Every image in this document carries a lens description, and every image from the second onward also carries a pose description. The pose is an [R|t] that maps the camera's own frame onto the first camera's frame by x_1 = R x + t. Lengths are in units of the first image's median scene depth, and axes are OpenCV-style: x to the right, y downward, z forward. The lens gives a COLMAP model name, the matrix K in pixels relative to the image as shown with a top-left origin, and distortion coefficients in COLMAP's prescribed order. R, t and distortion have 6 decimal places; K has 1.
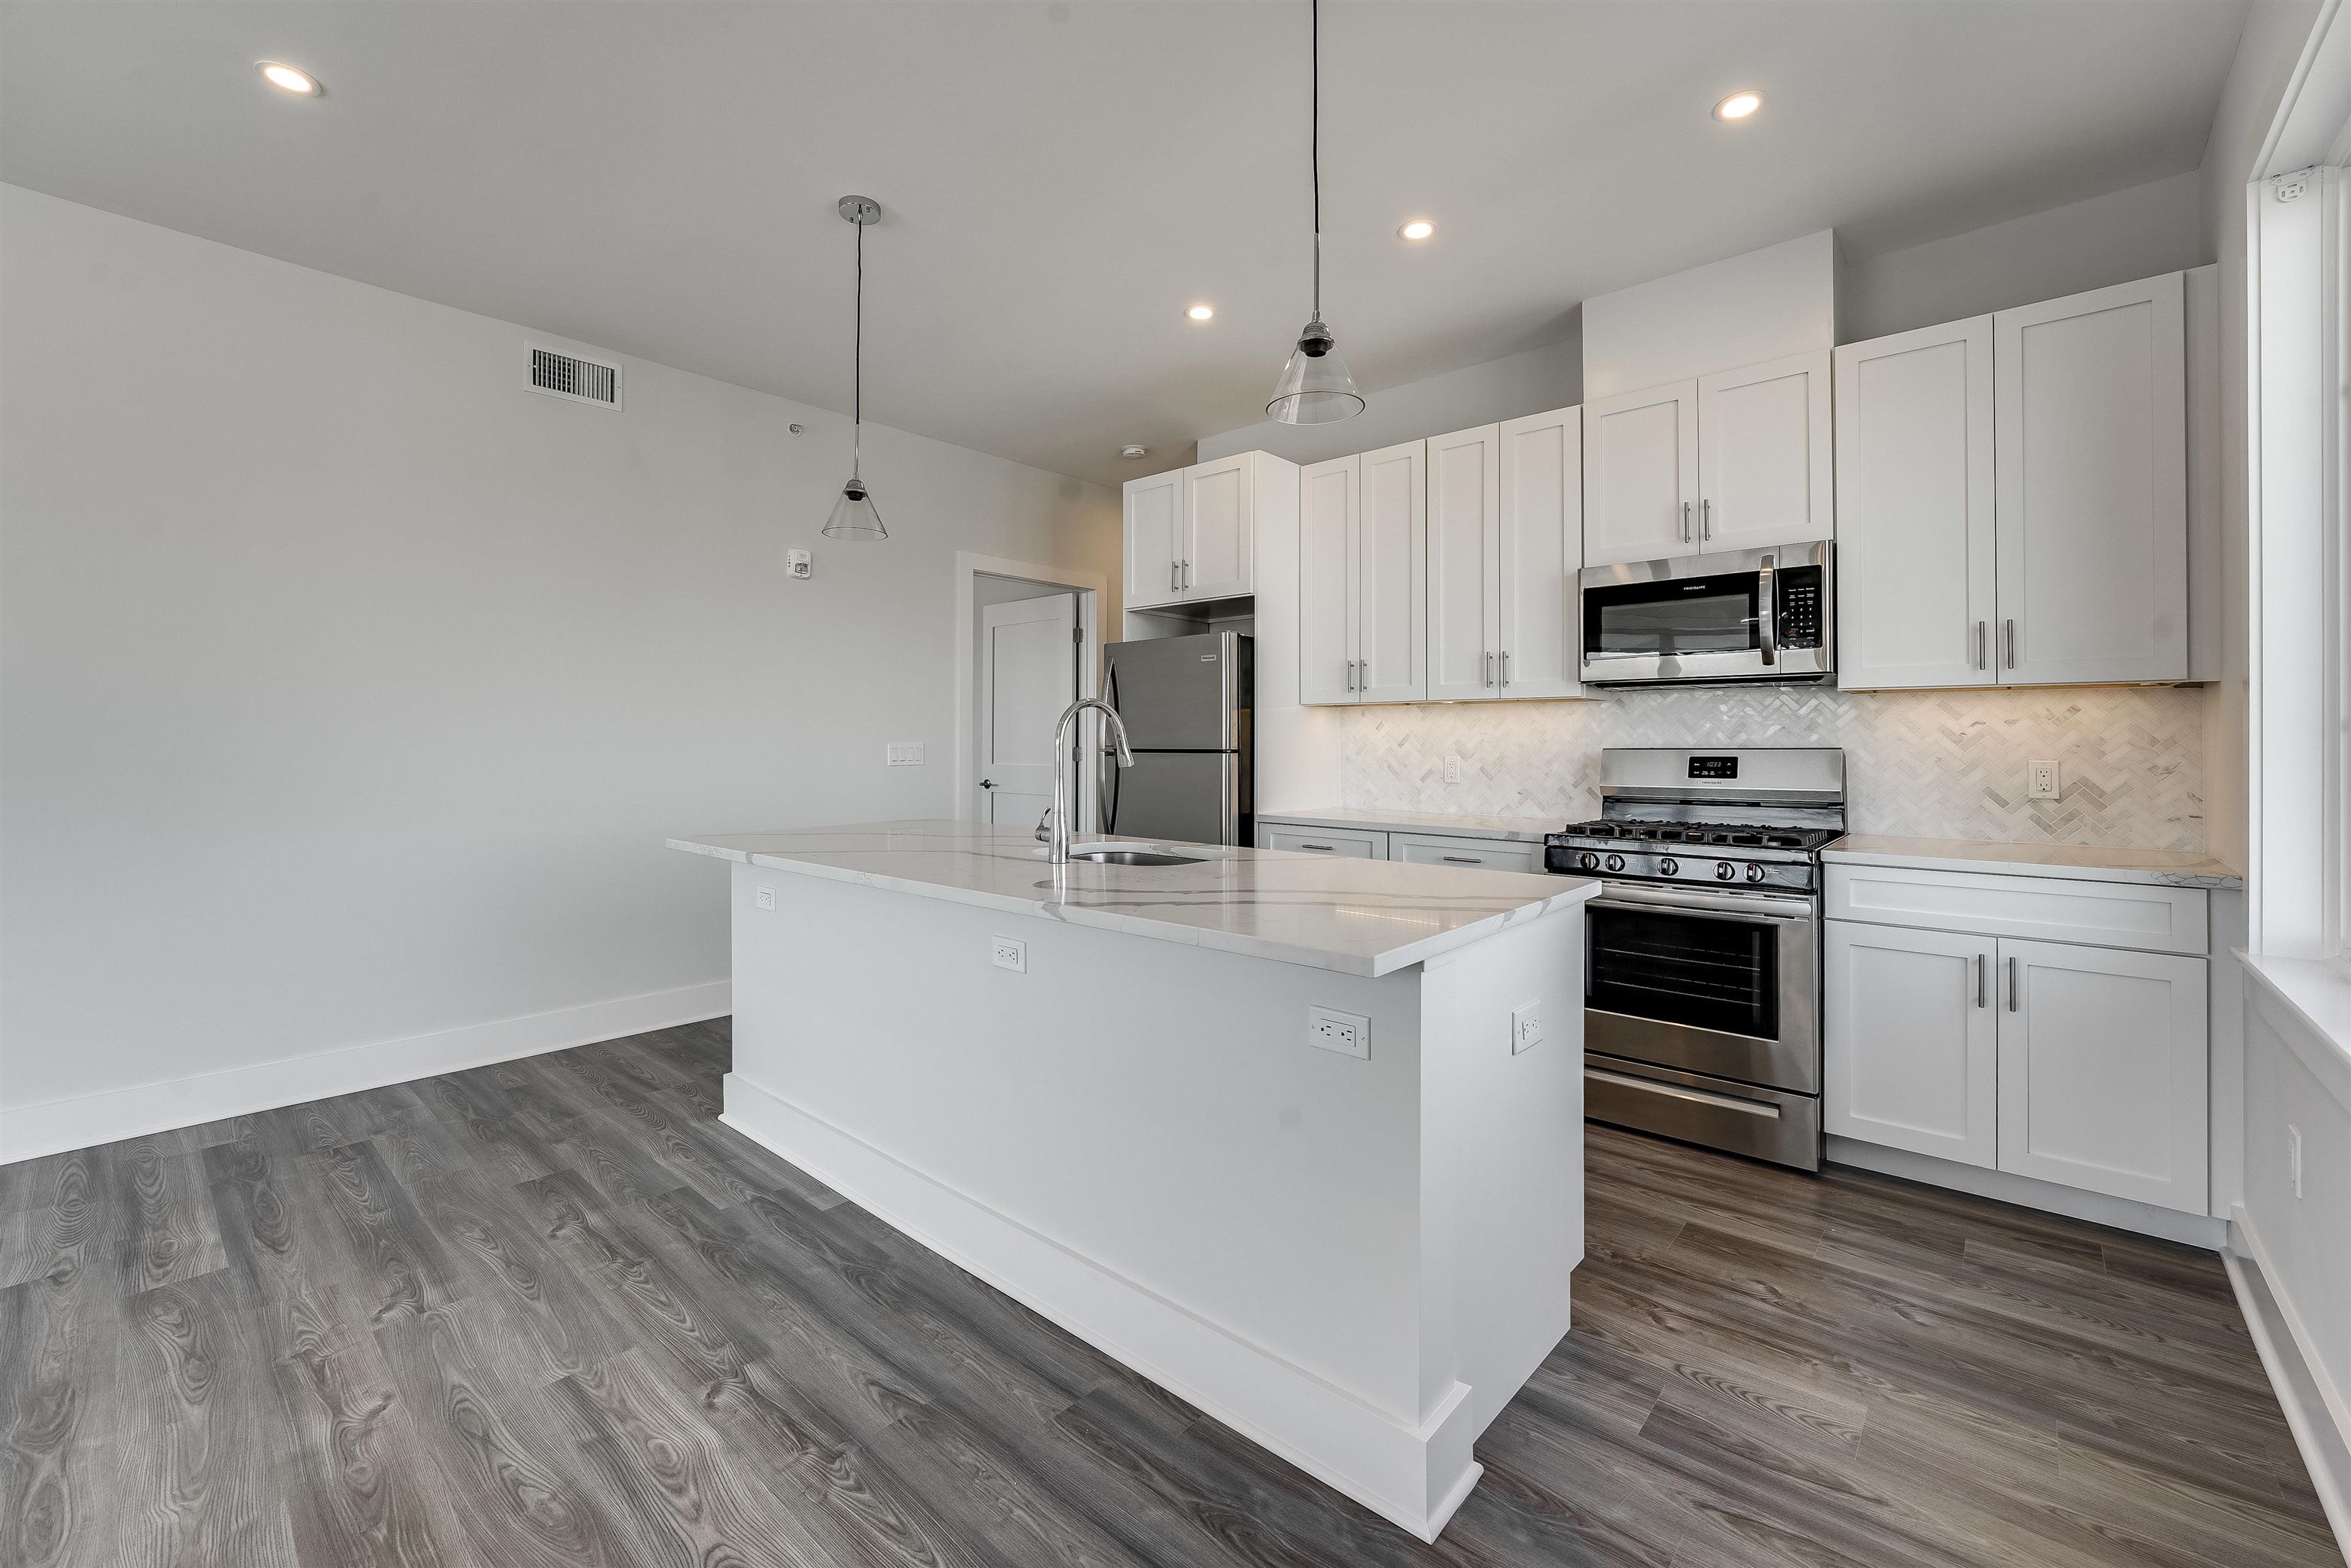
lens RADIAL K [[966.0, 0, 1182.5], [0, 966.0, 730.9], [0, 0, 1]] dist [-0.019861, 0.004319]
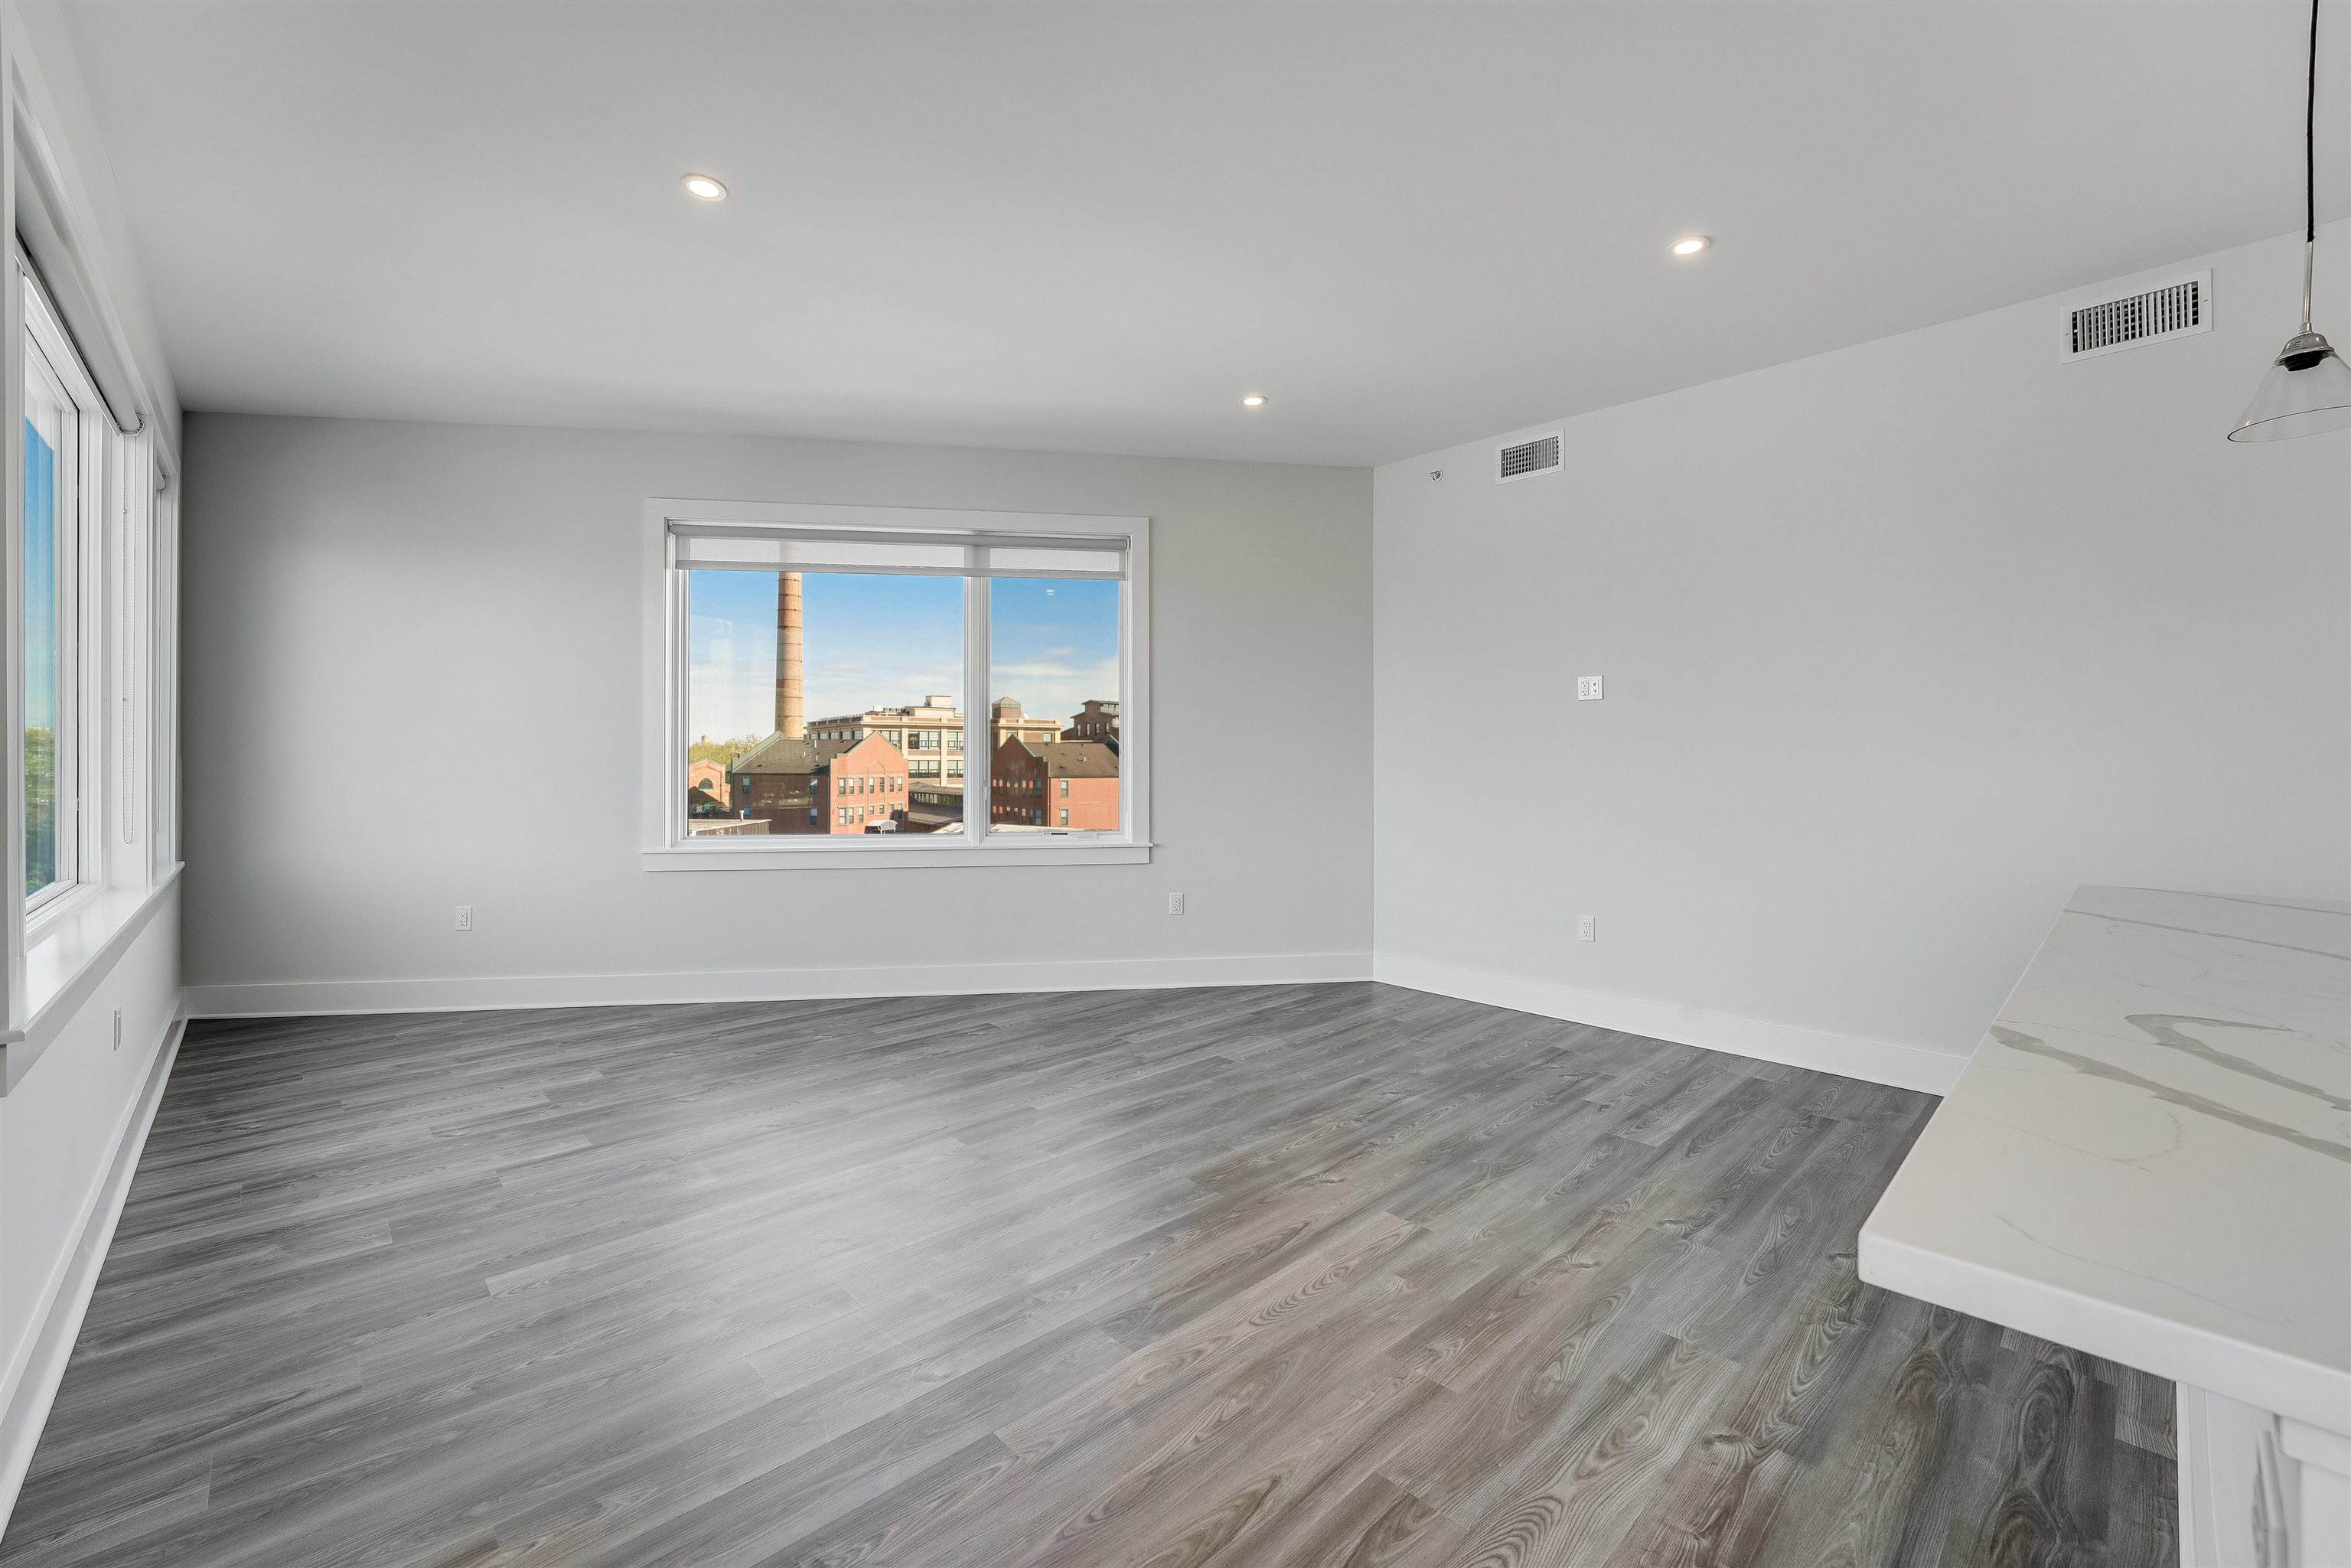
lens RADIAL K [[953.4, 0, 1182.7], [0, 953.4, 761.5], [0, 0, 1]] dist [-0.014124, 0.004204]
pose [[-0.084507, 0.001193, -0.996422, 0.357169], [0.009846, 0.999951, 0.000362, 0.002584], [0.996374, -0.009780, -0.084514, 0.382189]]
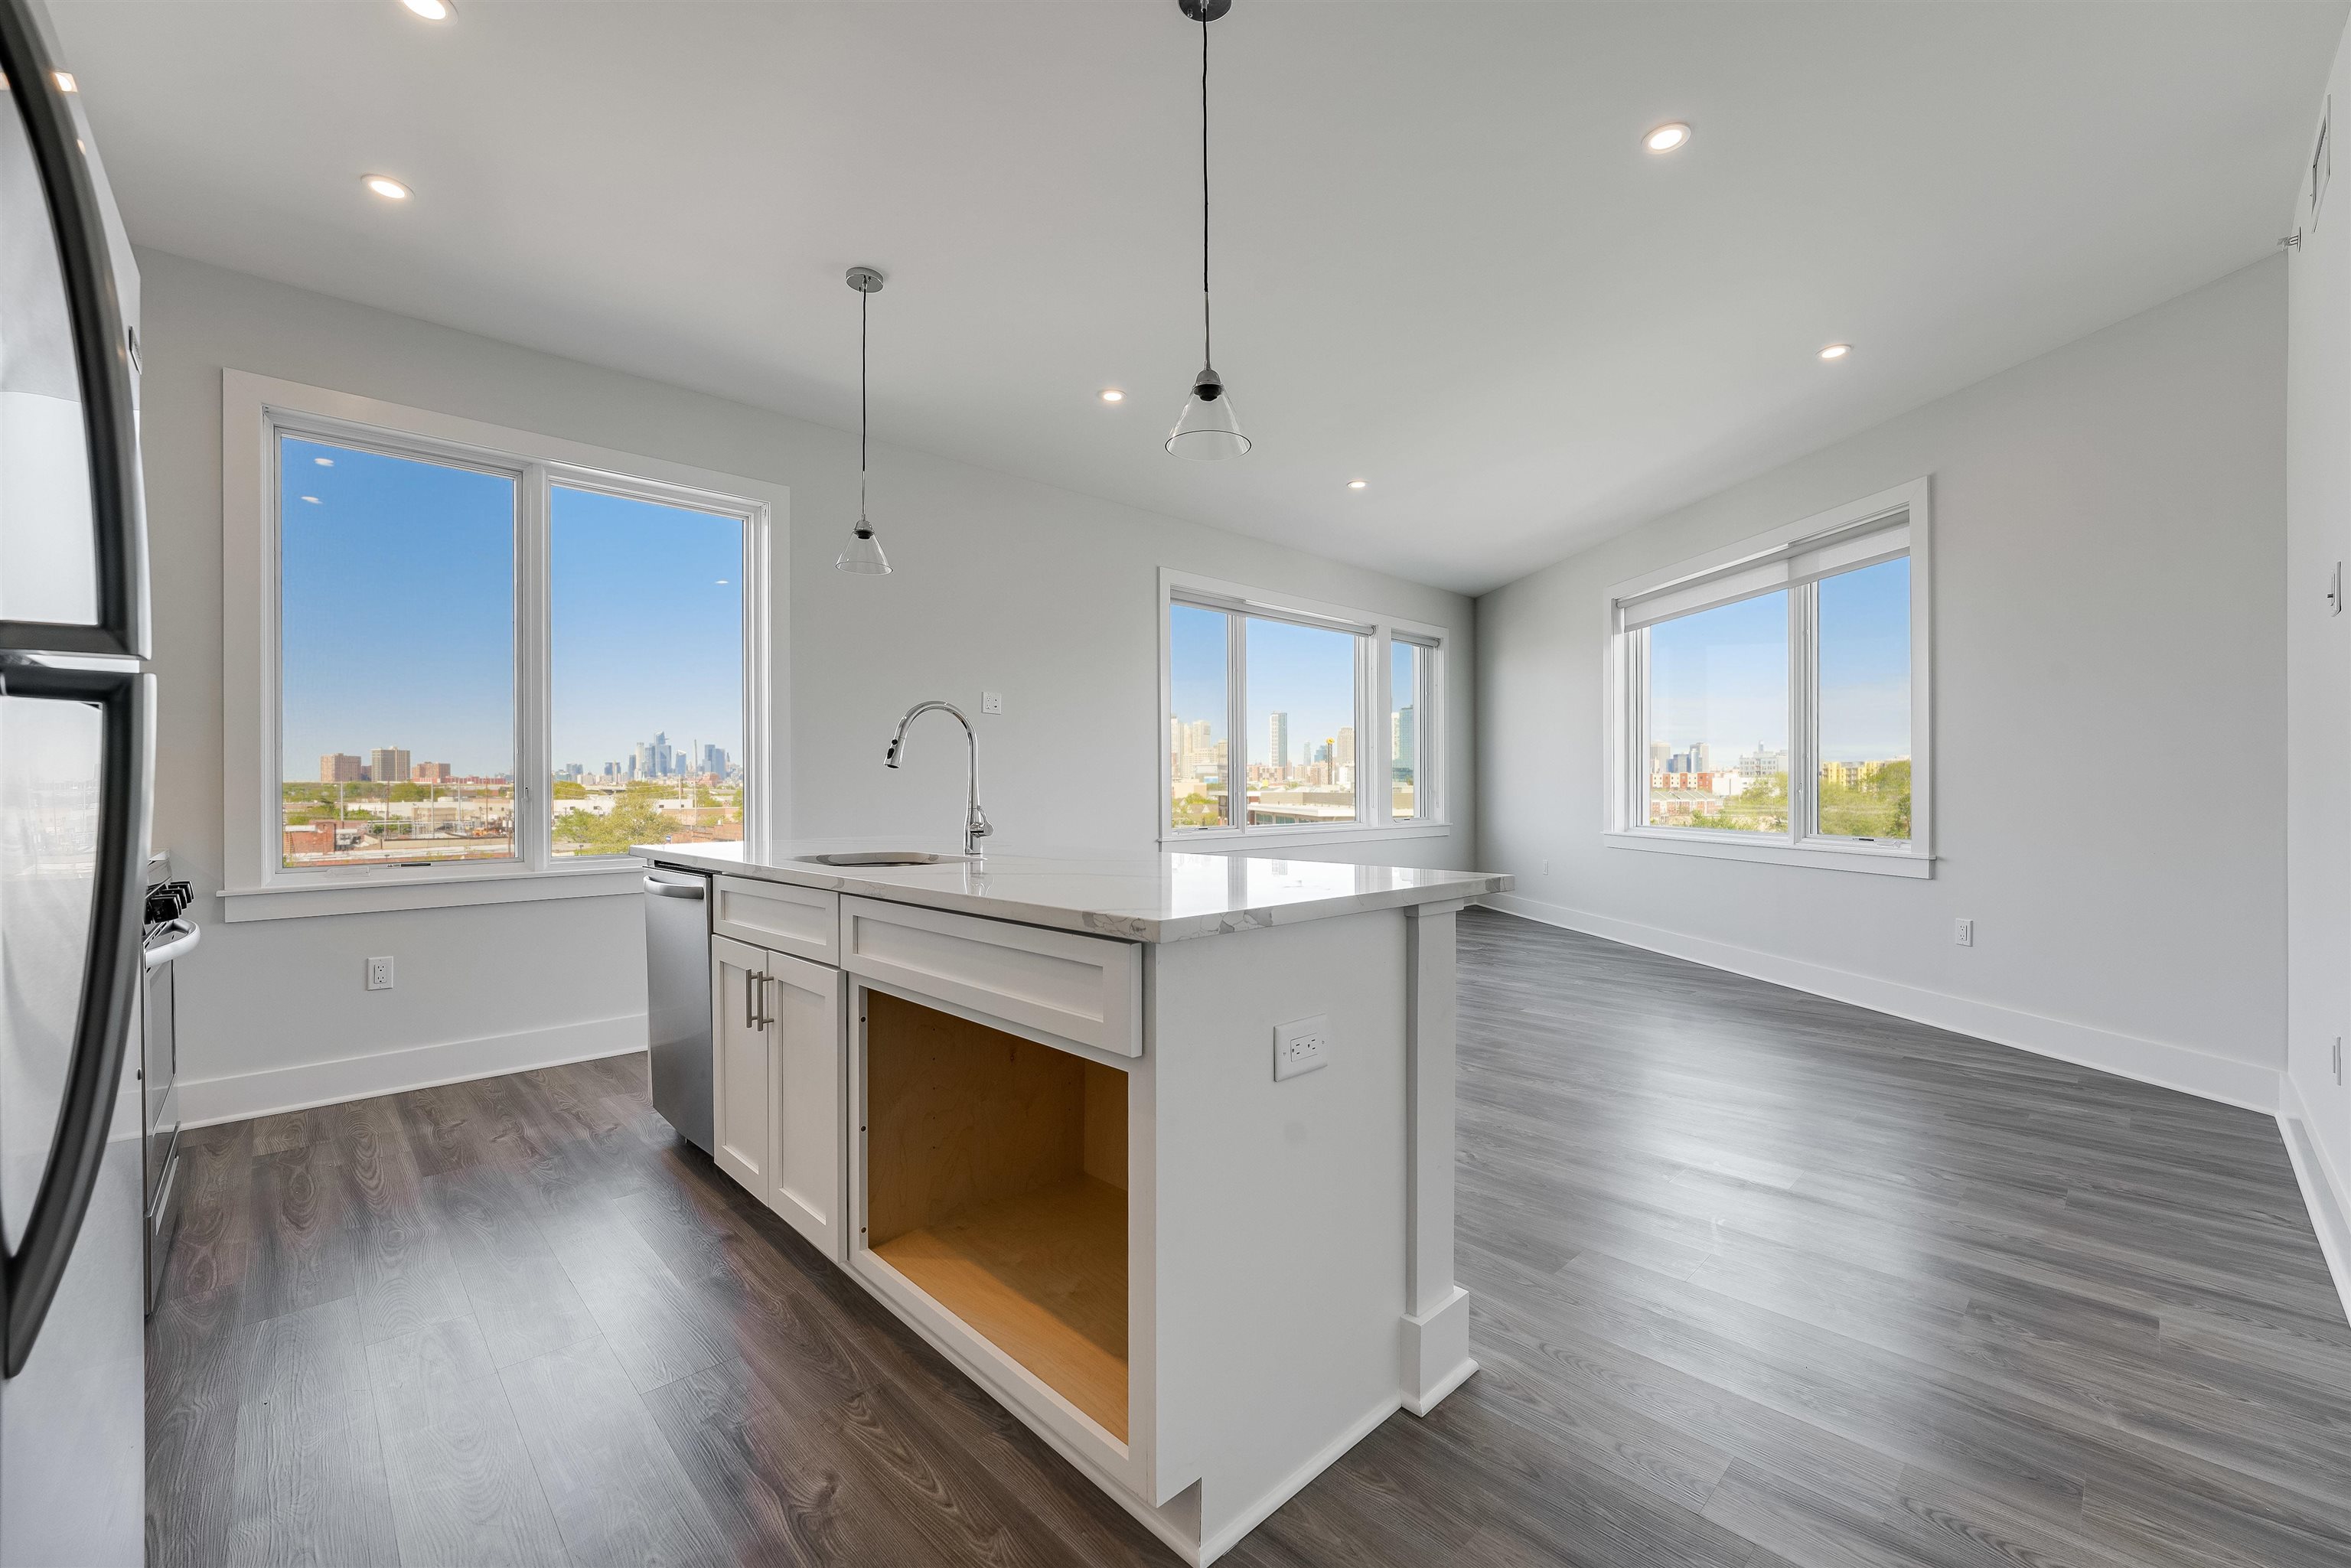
lens RADIAL K [[946.2, 0, 1179.5], [0, 946.2, 785.4], [0, 0, 1]] dist [-0.013208, 0.000977]
pose [[-0.996509, 0.003528, 0.083408, -0.429215], [0.002353, 0.999897, -0.014187, 0.069934], [-0.083449, -0.013941, -0.996414, 1.942180]]
